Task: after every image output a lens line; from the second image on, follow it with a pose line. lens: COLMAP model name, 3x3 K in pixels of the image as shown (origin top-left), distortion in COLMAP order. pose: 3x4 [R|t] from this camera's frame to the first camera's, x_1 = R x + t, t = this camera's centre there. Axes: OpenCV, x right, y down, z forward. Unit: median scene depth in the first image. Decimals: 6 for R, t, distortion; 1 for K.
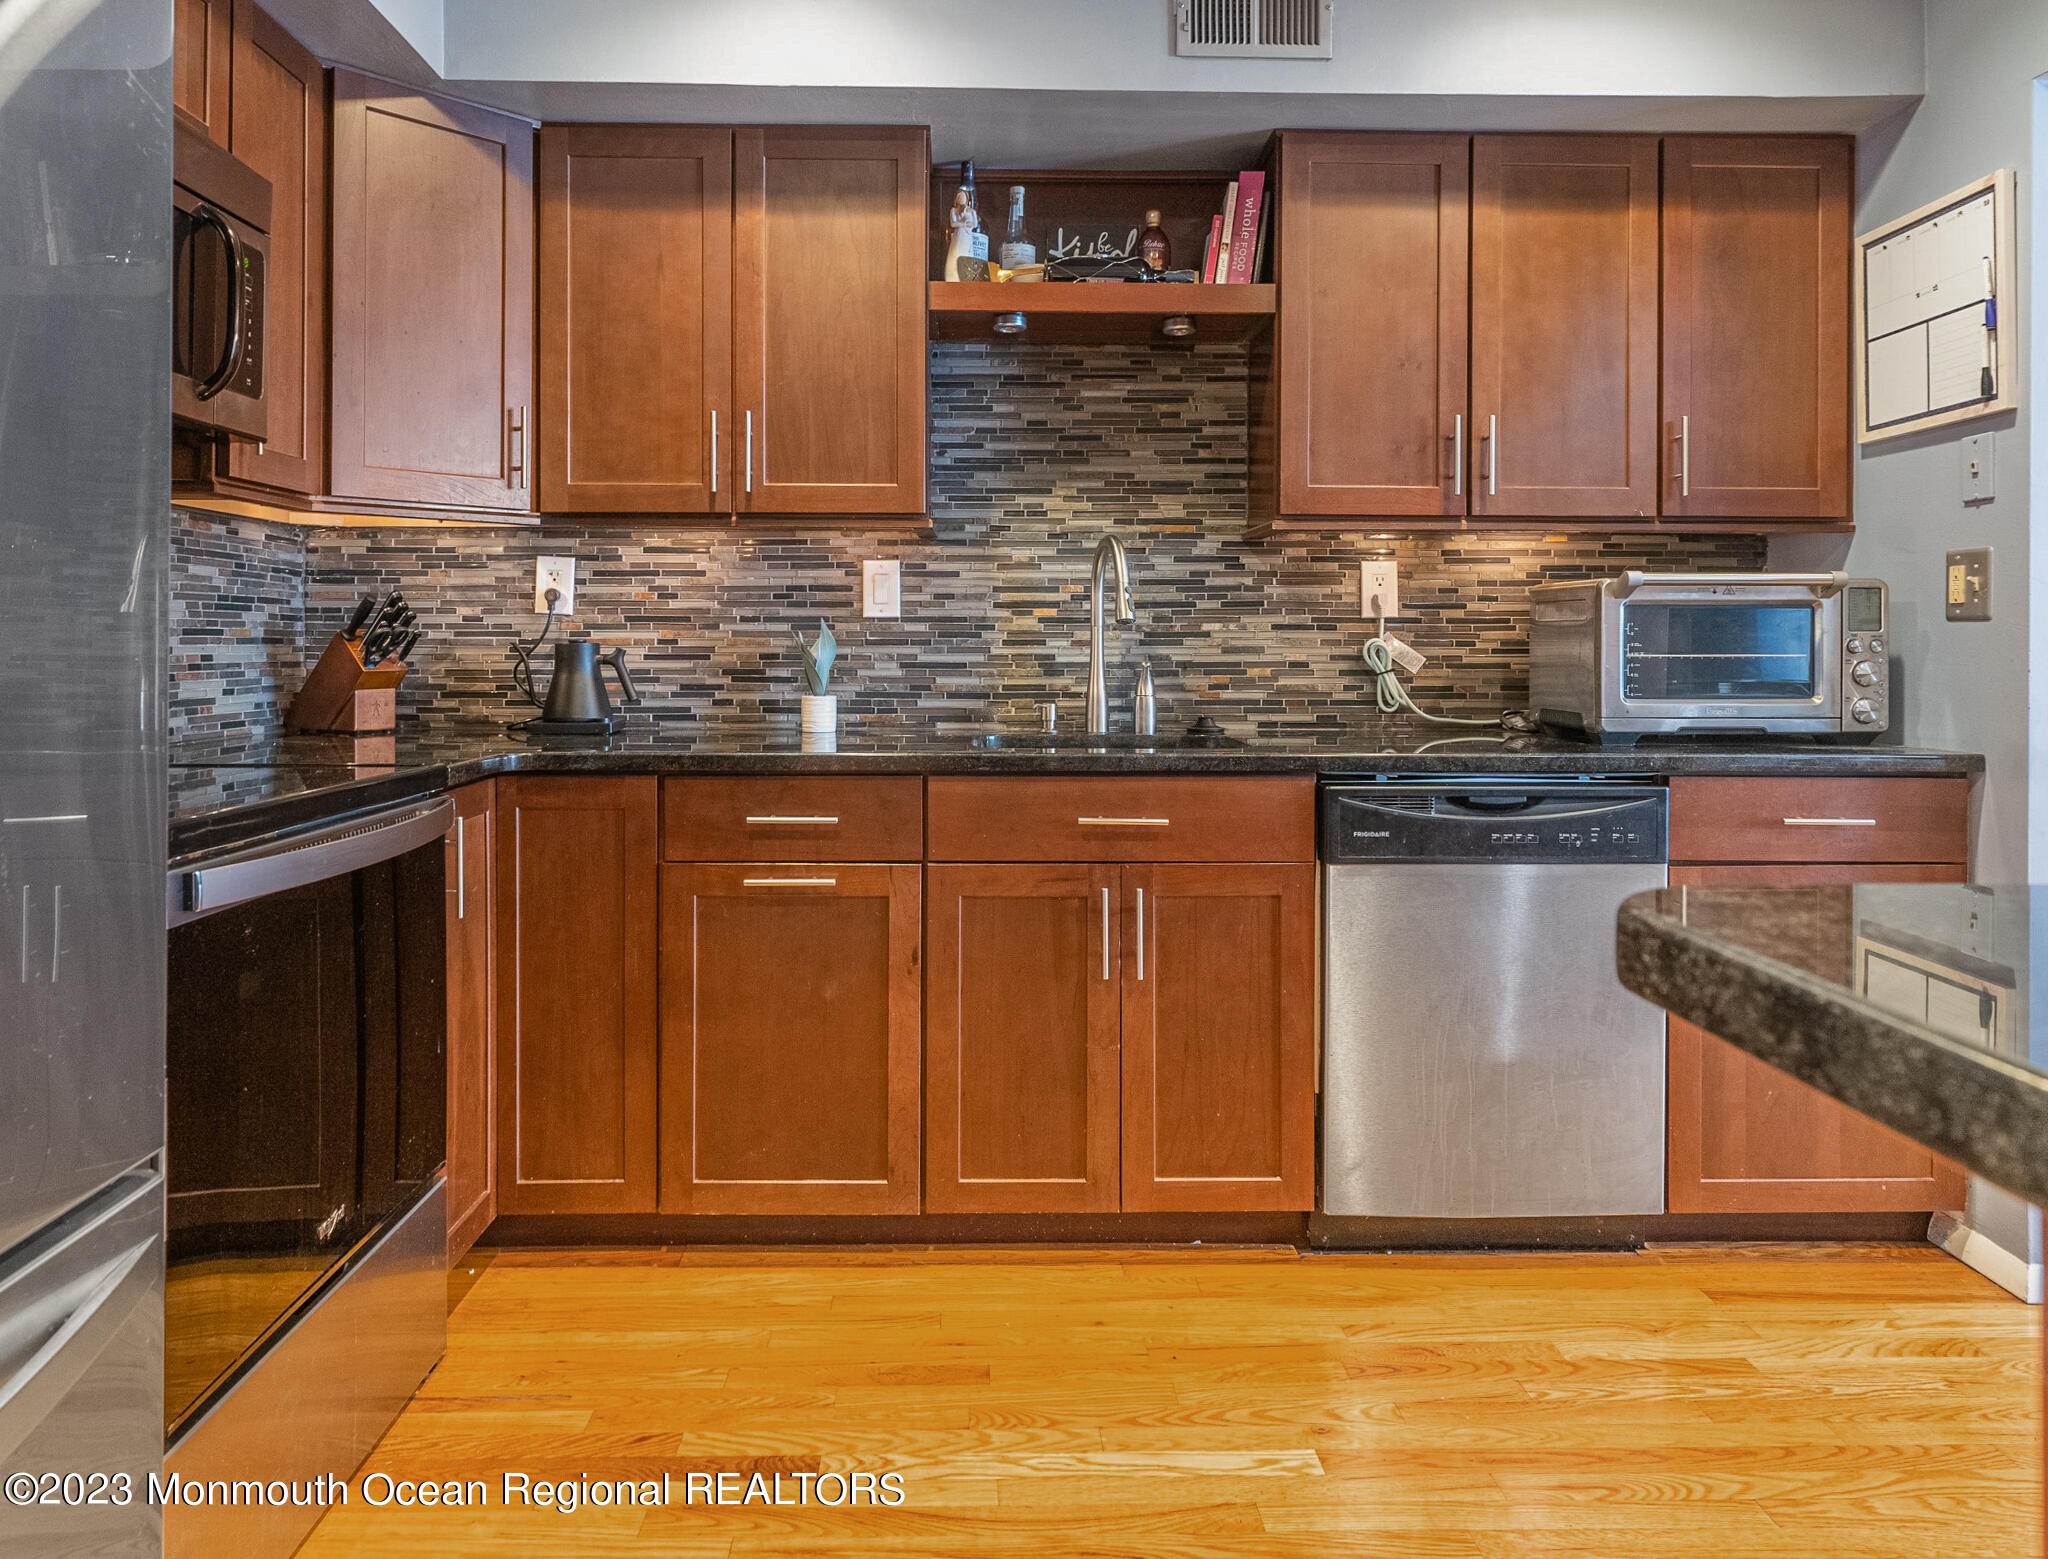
lens RADIAL K [[1417.0, 0, 1000.8], [0, 1417.0, 640.4], [0, 0, 1]] dist [-0.001714, 0.008524]
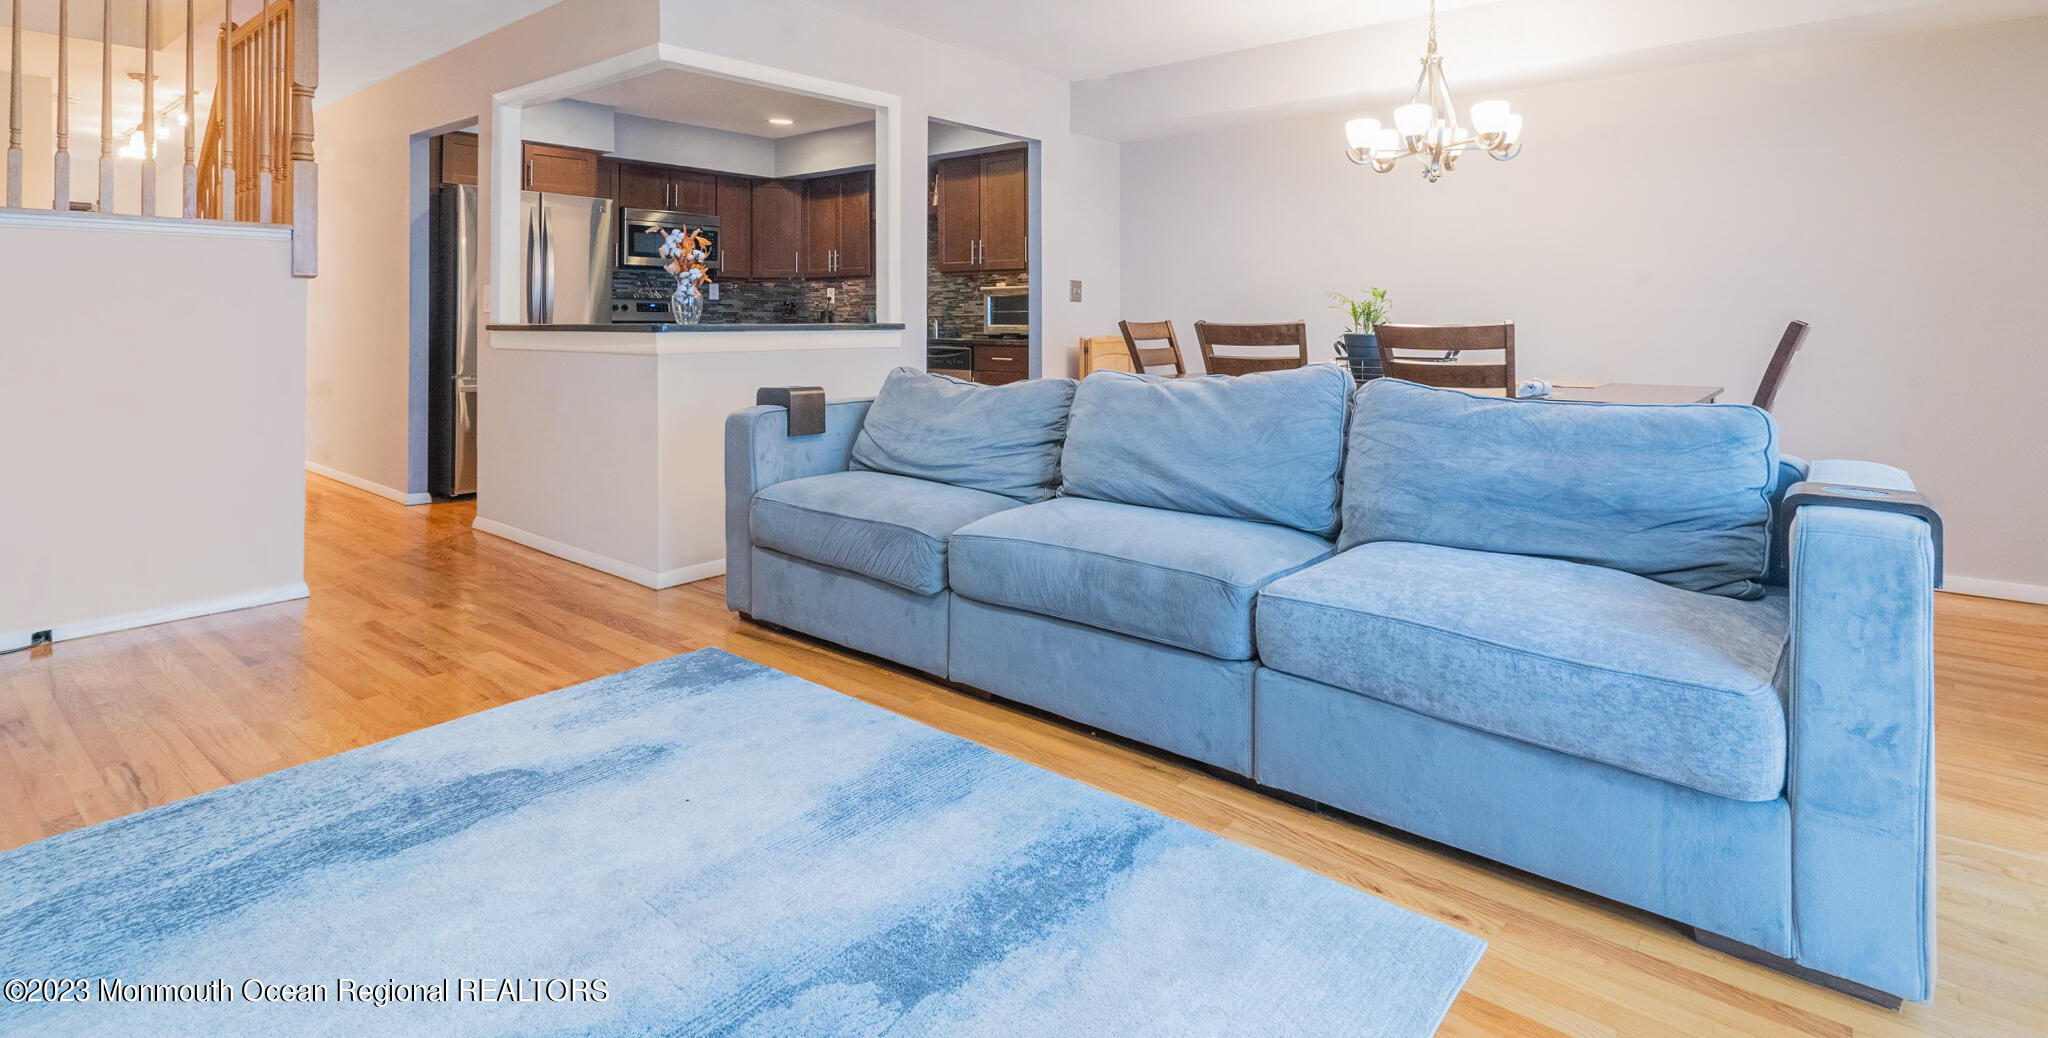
lens RADIAL K [[997.8, 0, 1019.4], [0, 997.8, 309.0], [0, 0, 1]] dist [0.002365, -0.000131]
pose [[0.750119, -0.009857, -0.661229, 1.774229], [0.002486, 0.999924, -0.012086, 0.028431], [0.661298, 0.007422, 0.750087, -0.628188]]
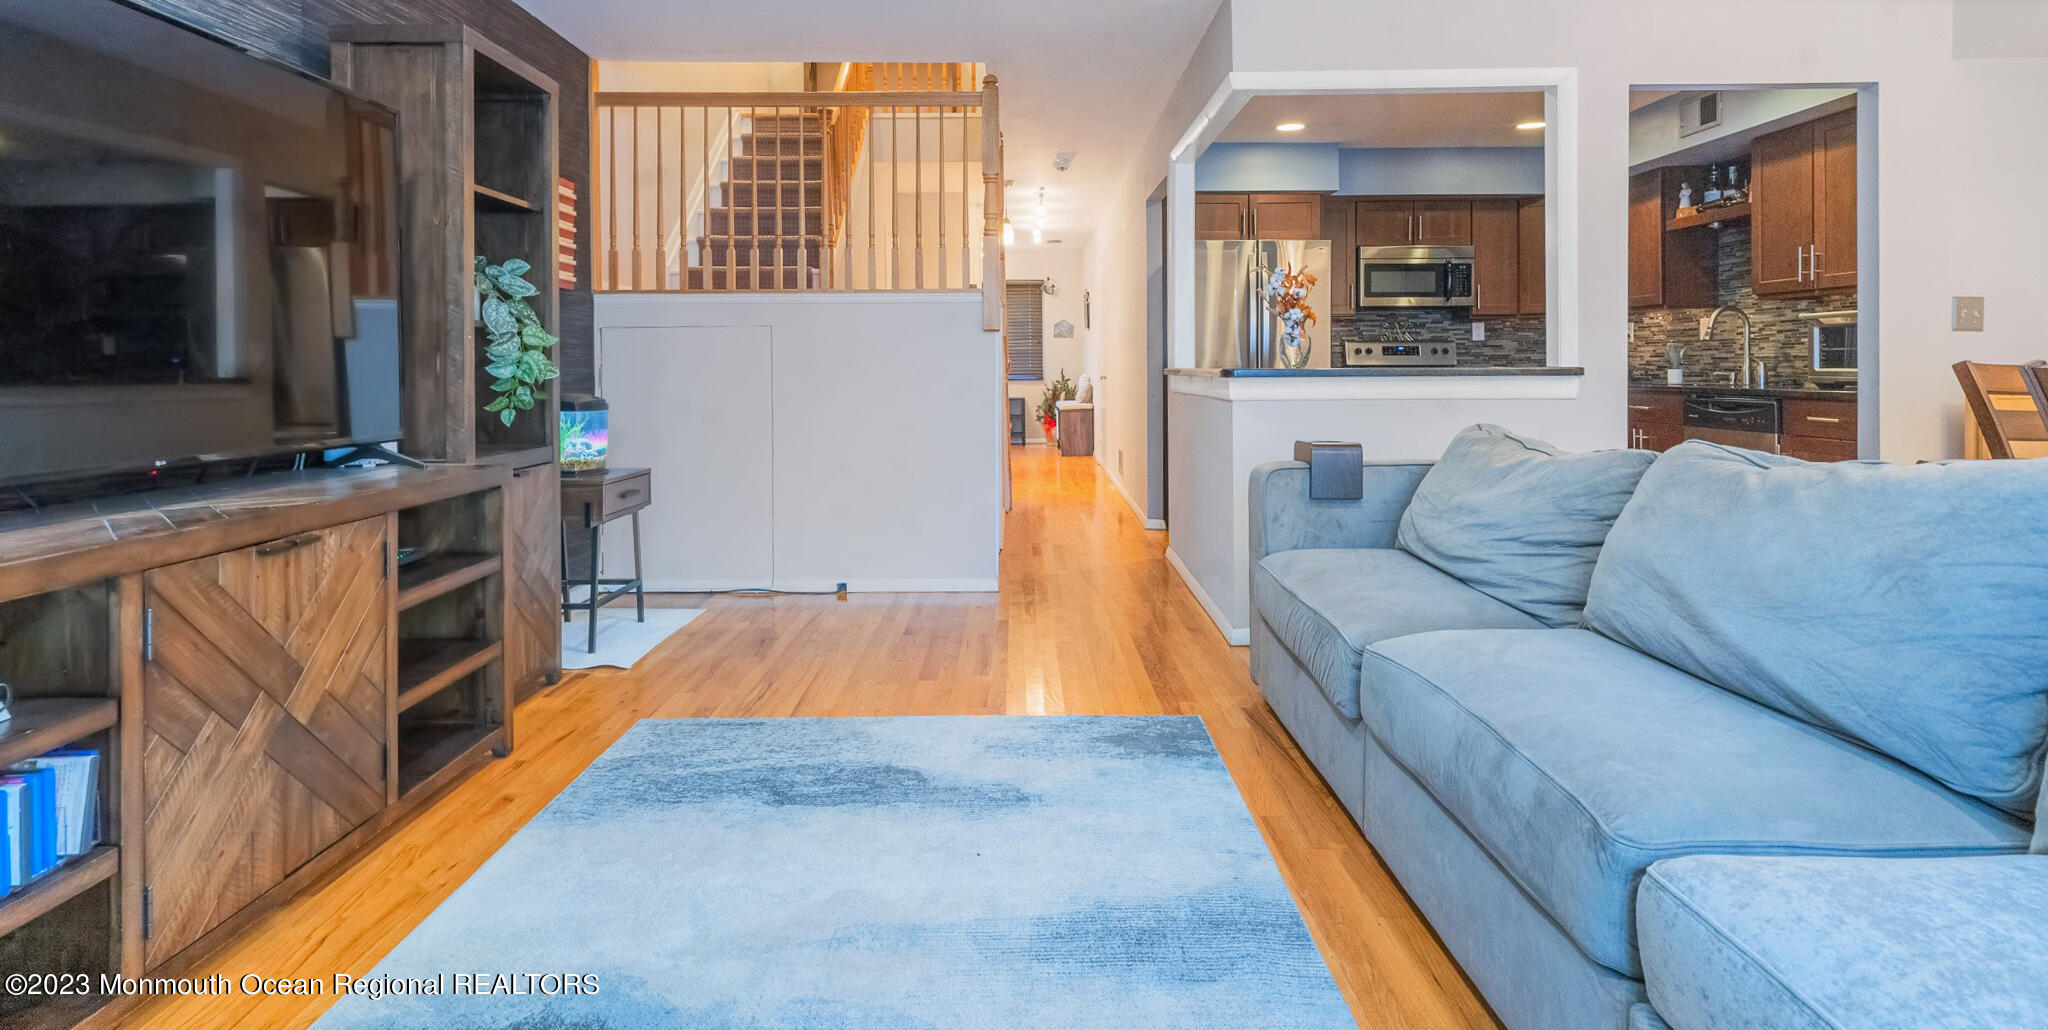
lens RADIAL K [[1013.3, 0, 1009.4], [0, 1013.3, 371.8], [0, 0, 1]] dist [-0.001976, -0.001802]
pose [[-0.033460, 0.002657, -0.999437, 1.826803], [0.006166, 0.999978, 0.002452, 0.030024], [0.999421, -0.006081, -0.033476, -0.217126]]
